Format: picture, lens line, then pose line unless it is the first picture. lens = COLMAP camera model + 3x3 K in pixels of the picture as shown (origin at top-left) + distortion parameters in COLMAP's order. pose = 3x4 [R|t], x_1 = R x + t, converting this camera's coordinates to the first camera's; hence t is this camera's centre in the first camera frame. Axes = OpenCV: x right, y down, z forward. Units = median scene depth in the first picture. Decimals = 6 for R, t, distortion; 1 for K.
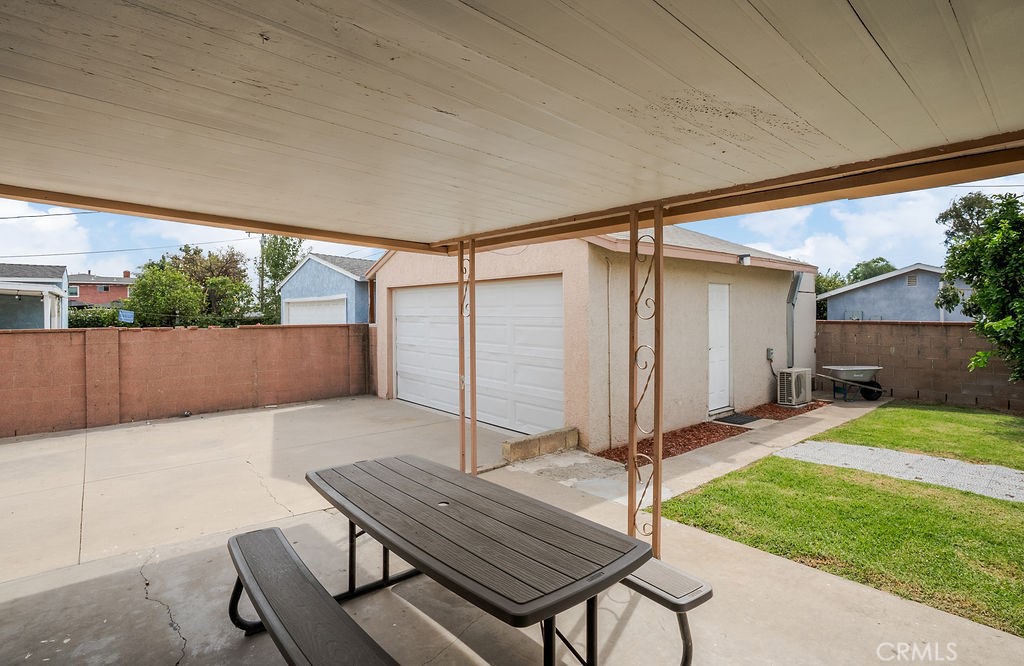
lens RADIAL K [[499.7, 0, 499.1], [0, 499.7, 312.7], [0, 0, 1]] dist [-0.031493, 0.002446]
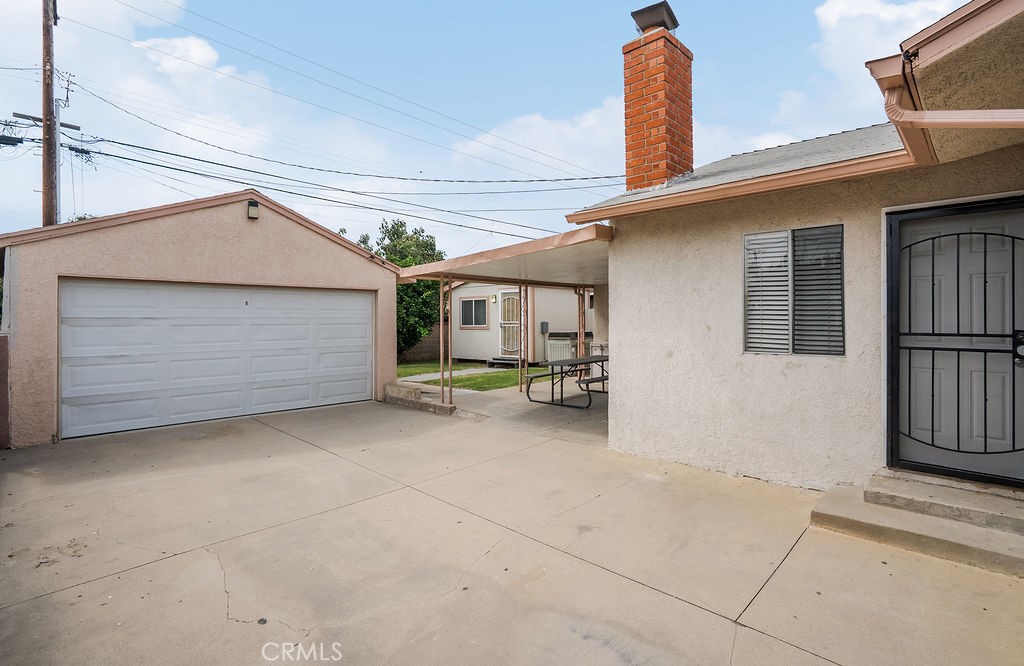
lens RADIAL K [[499.7, 0, 510.1], [0, 499.7, 327.0], [0, 0, 1]] dist [-0.031493, 0.002446]
pose [[-0.110087, -0.012052, 0.993849, -1.296815], [0.006610, 0.999895, 0.012857, 0.019339], [-0.993900, 0.007985, -0.109995, 0.649394]]
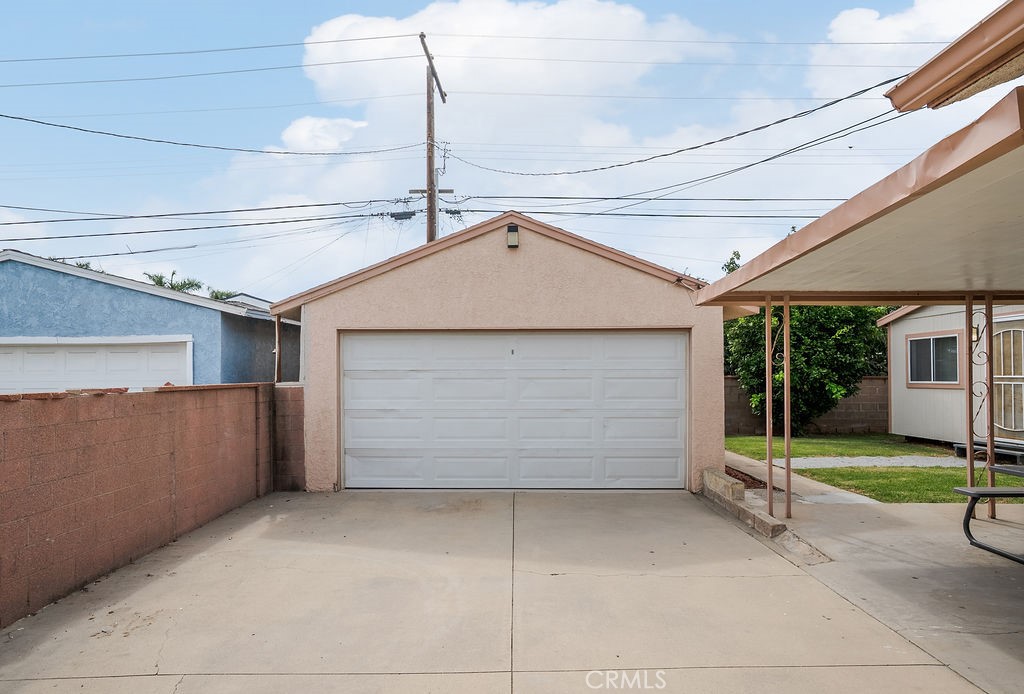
lens RADIAL K [[575.9, 0, 491.6], [0, 575.9, 378.3], [0, 0, 1]] dist [-0.006420, 0.005979]
pose [[0.658306, -0.005891, 0.752727, -0.939103], [0.004249, 0.999983, 0.004110, 0.020400], [-0.752738, 0.000493, 0.658320, 0.438172]]
